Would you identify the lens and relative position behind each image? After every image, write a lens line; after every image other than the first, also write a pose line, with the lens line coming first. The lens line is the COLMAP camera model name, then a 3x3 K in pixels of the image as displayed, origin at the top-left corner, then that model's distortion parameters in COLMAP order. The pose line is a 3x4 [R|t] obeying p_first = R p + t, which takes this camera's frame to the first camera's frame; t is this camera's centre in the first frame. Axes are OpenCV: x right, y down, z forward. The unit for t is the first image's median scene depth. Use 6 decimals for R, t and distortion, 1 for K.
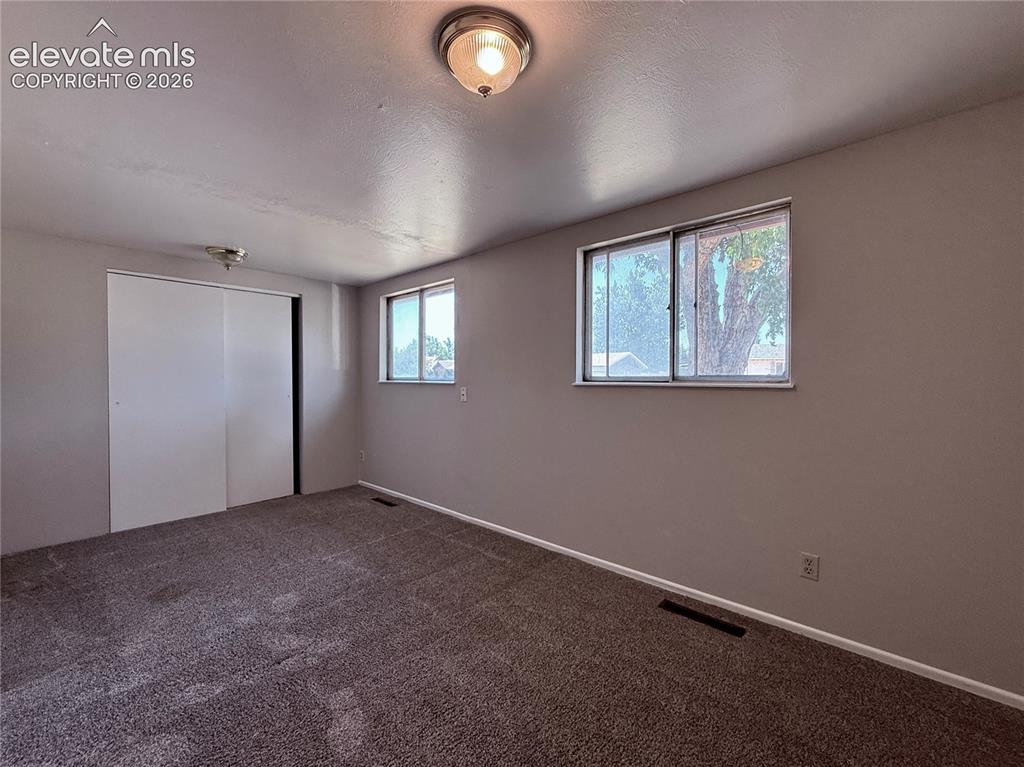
lens RADIAL K [[421.6, 0, 513.4], [0, 421.6, 382.1], [0, 0, 1]] dist [0.000234, -0.000091]
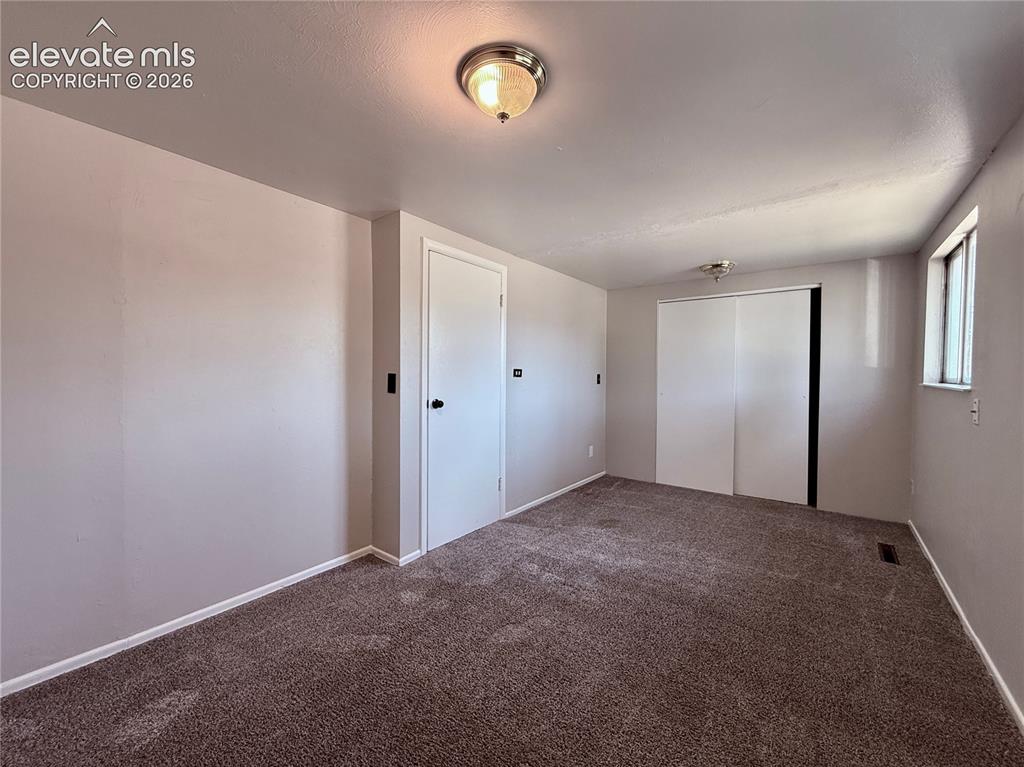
lens RADIAL K [[409.7, 0, 511.6], [0, 409.7, 378.4], [0, 0, 1]] dist [0.000598, -0.000021]
pose [[0.095579, 0.014787, -0.995312, 0.334905], [-0.018202, 0.999748, 0.013105, -0.008763], [0.995255, 0.016864, 0.095824, 0.309206]]
